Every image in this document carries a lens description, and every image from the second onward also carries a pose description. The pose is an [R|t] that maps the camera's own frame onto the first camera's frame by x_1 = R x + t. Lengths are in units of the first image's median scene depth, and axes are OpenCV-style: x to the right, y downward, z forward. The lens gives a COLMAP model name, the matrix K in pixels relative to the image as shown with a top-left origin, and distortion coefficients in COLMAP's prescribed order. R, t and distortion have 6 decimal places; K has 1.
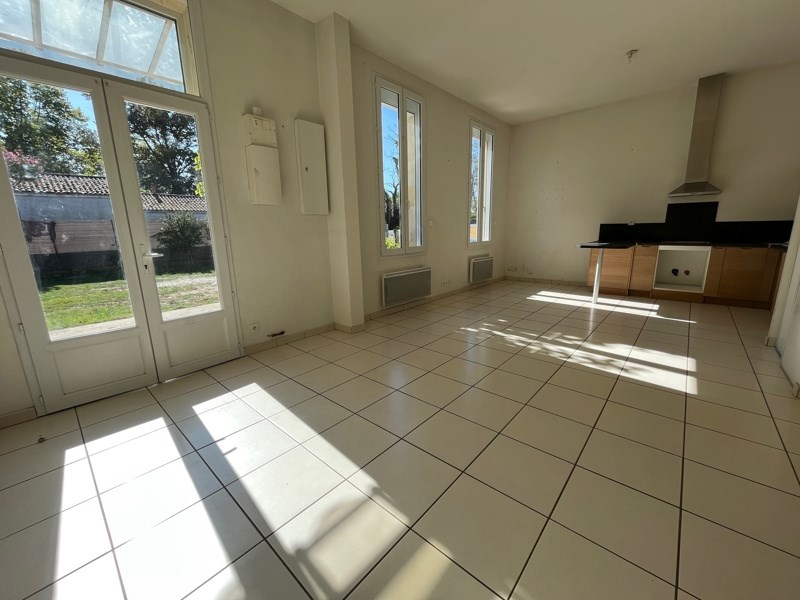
lens RADIAL K [[321.3, 0, 400.0], [0, 321.3, 300.0], [0, 0, 1]] dist [-0.002891, -0.000351]
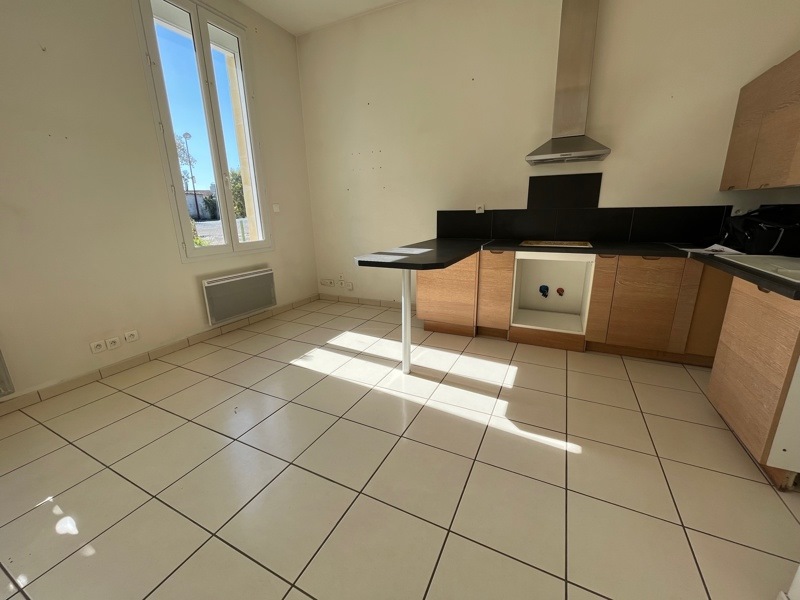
lens RADIAL K [[326.8, 0, 400.0], [0, 326.8, 300.0], [0, 0, 1]] dist [-0.000535, -0.000030]
pose [[0.963684, -0.066641, 0.258598, 0.437078], [0.056736, 0.997348, 0.045587, -0.115655], [-0.260950, -0.029260, 0.964909, 0.476978]]
